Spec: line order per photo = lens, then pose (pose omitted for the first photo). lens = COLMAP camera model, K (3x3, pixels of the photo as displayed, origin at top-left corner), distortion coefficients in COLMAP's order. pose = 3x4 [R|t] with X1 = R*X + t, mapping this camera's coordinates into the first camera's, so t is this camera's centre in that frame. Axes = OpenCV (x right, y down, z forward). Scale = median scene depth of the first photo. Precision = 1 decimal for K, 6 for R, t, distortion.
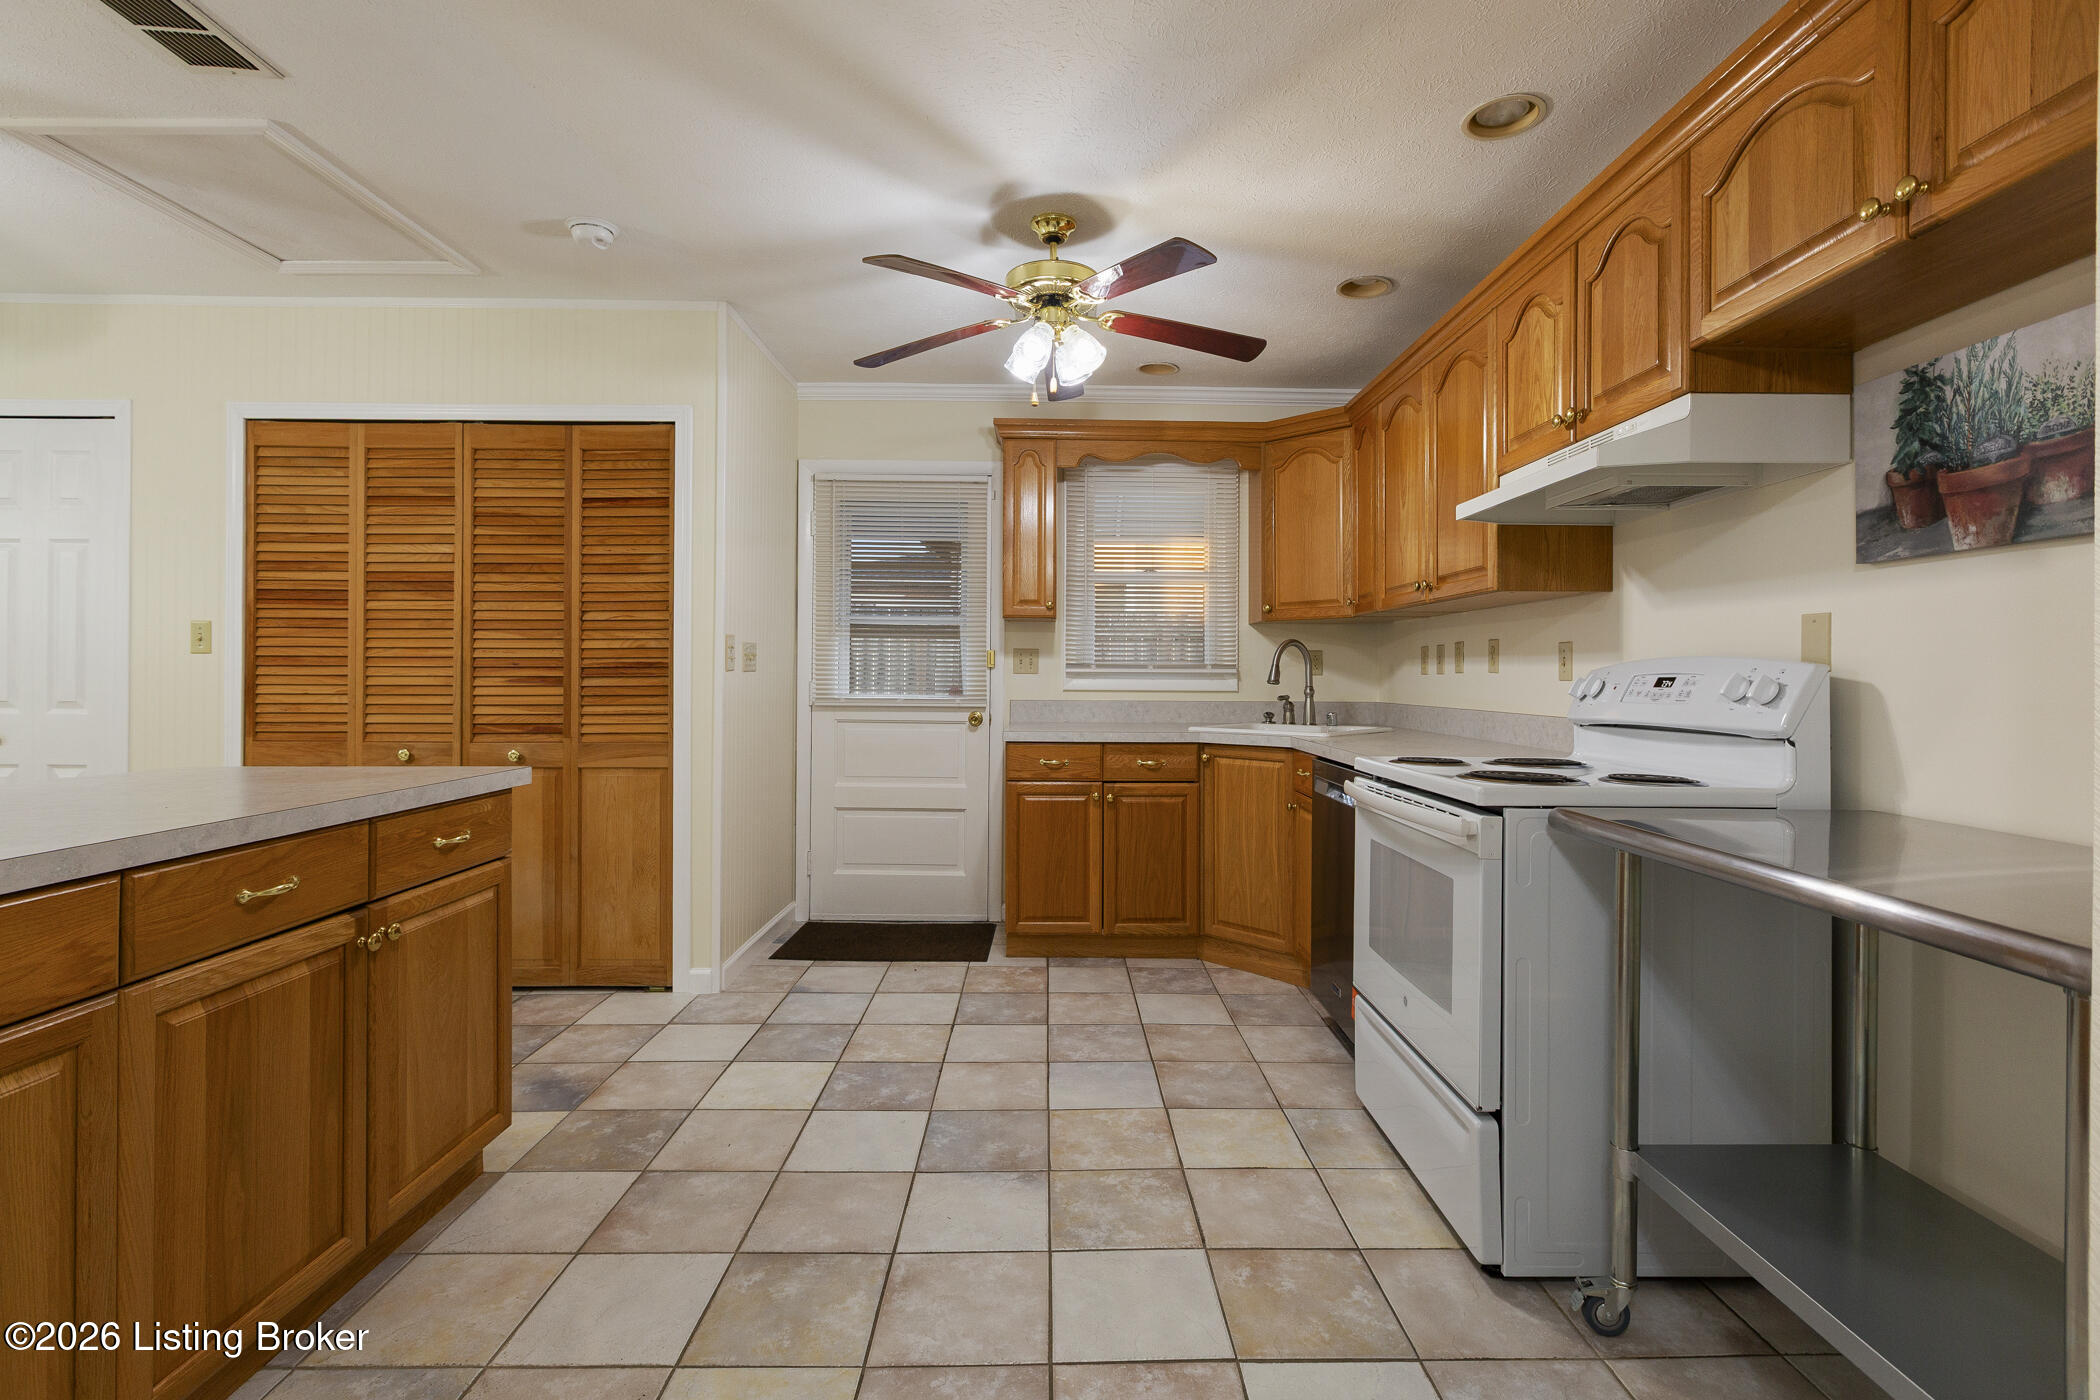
lens RADIAL K [[954.4, 0, 1066.9], [0, 954.4, 674.8], [0, 0, 1]] dist [0.000492, -0.000652]
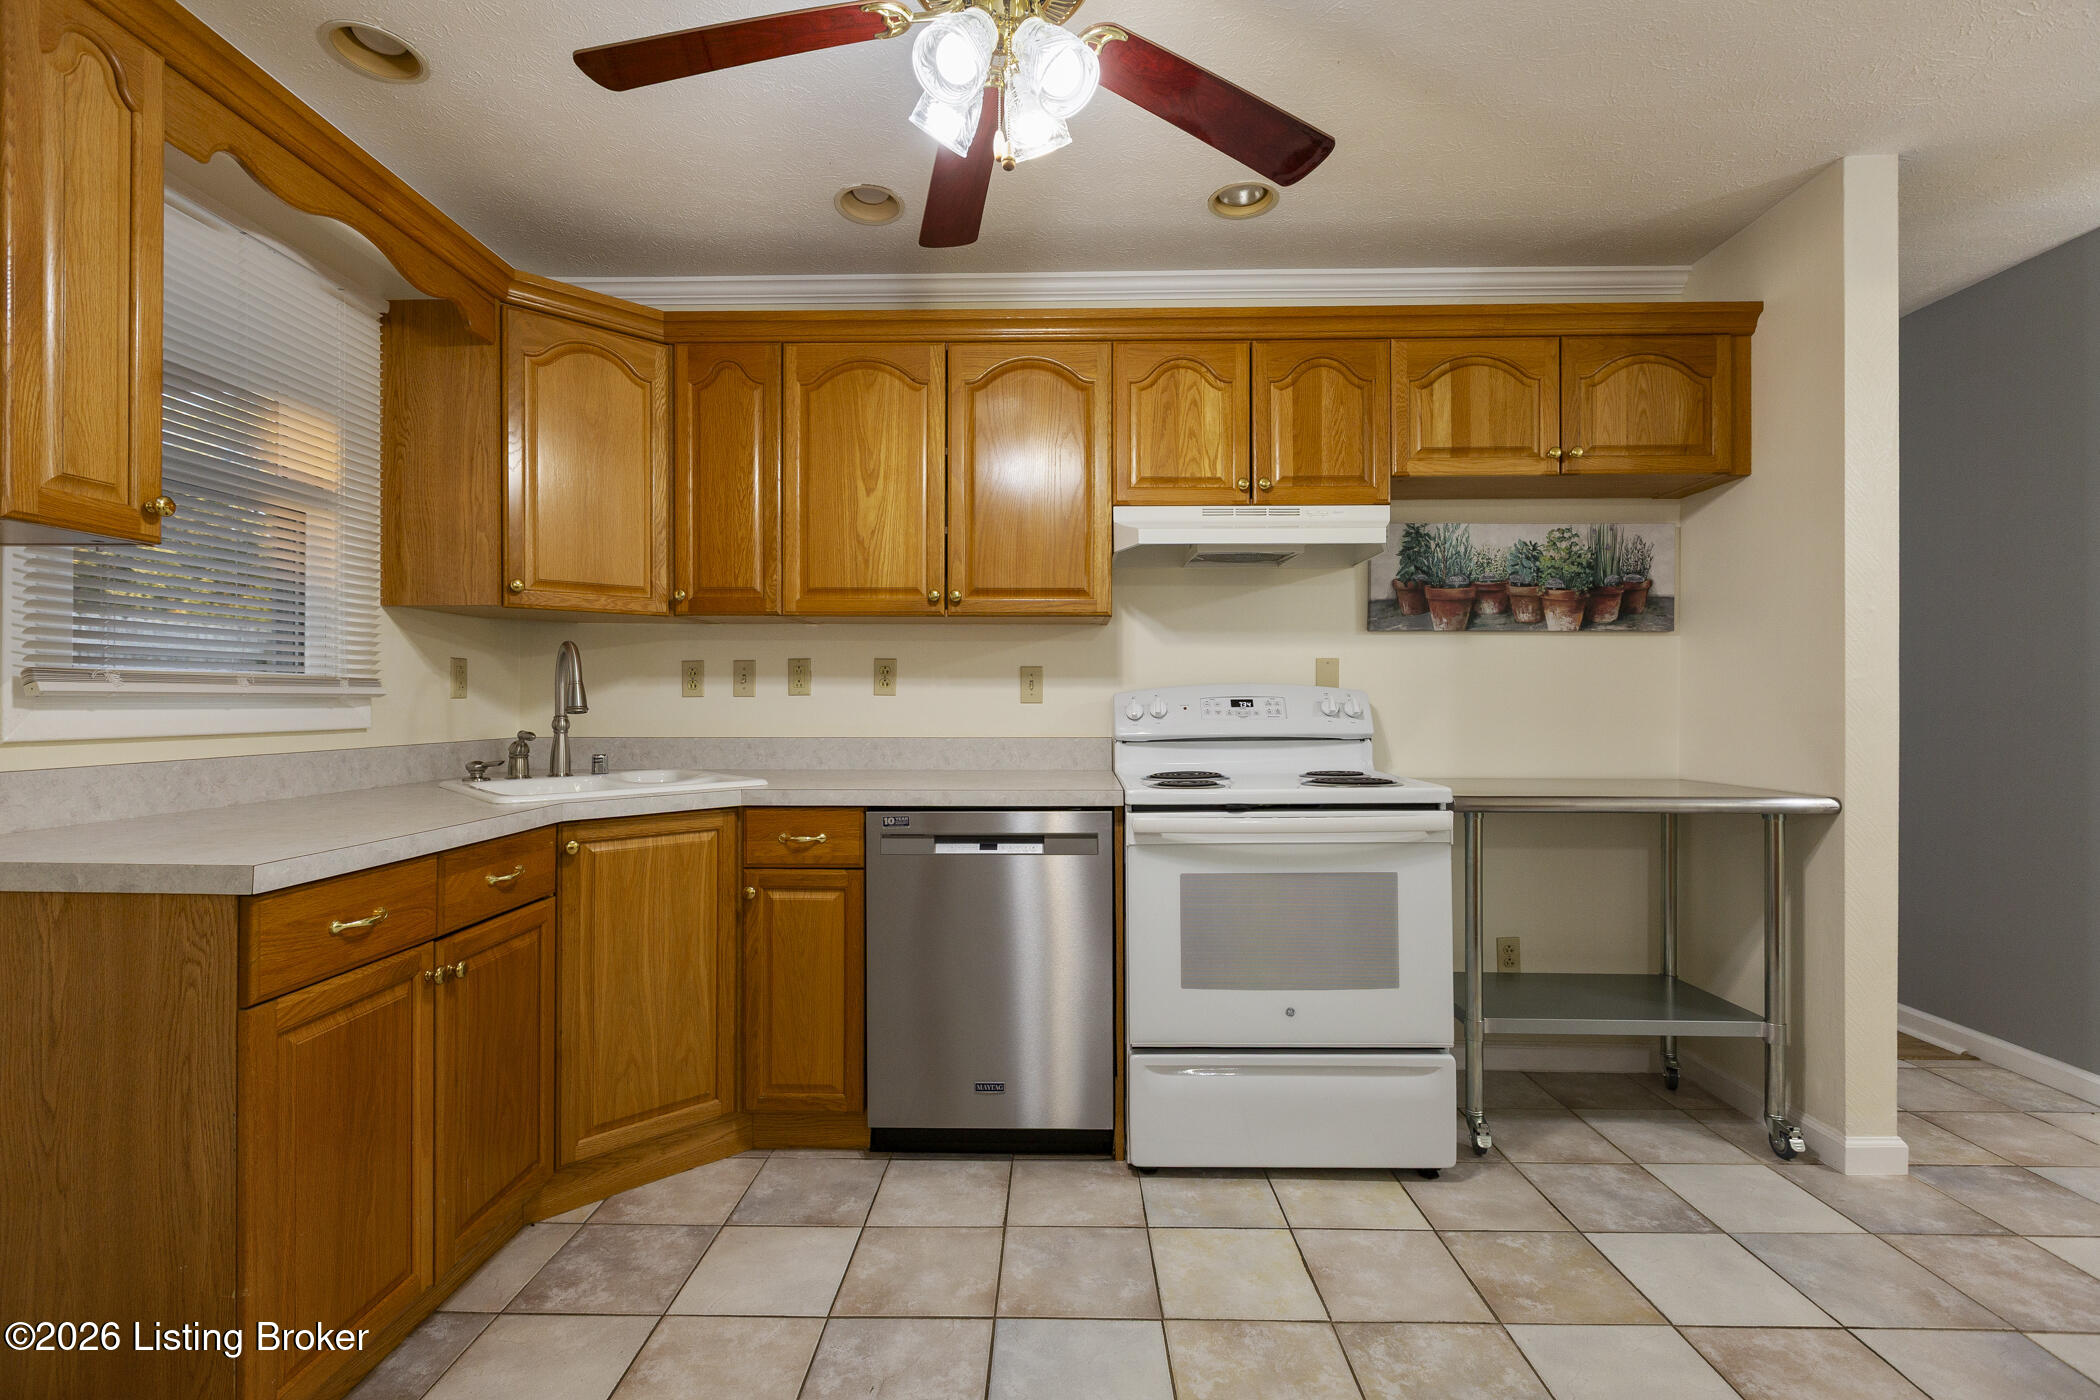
lens RADIAL K [[943.8, 0, 1041.4], [0, 943.8, 698.0], [0, 0, 1]] dist [0.001743, -0.000111]
pose [[0.042944, -0.004496, 0.999067, -0.437509], [-0.000477, 0.999990, 0.004520, -0.003165], [-0.999077, -0.000671, 0.042942, 0.786330]]
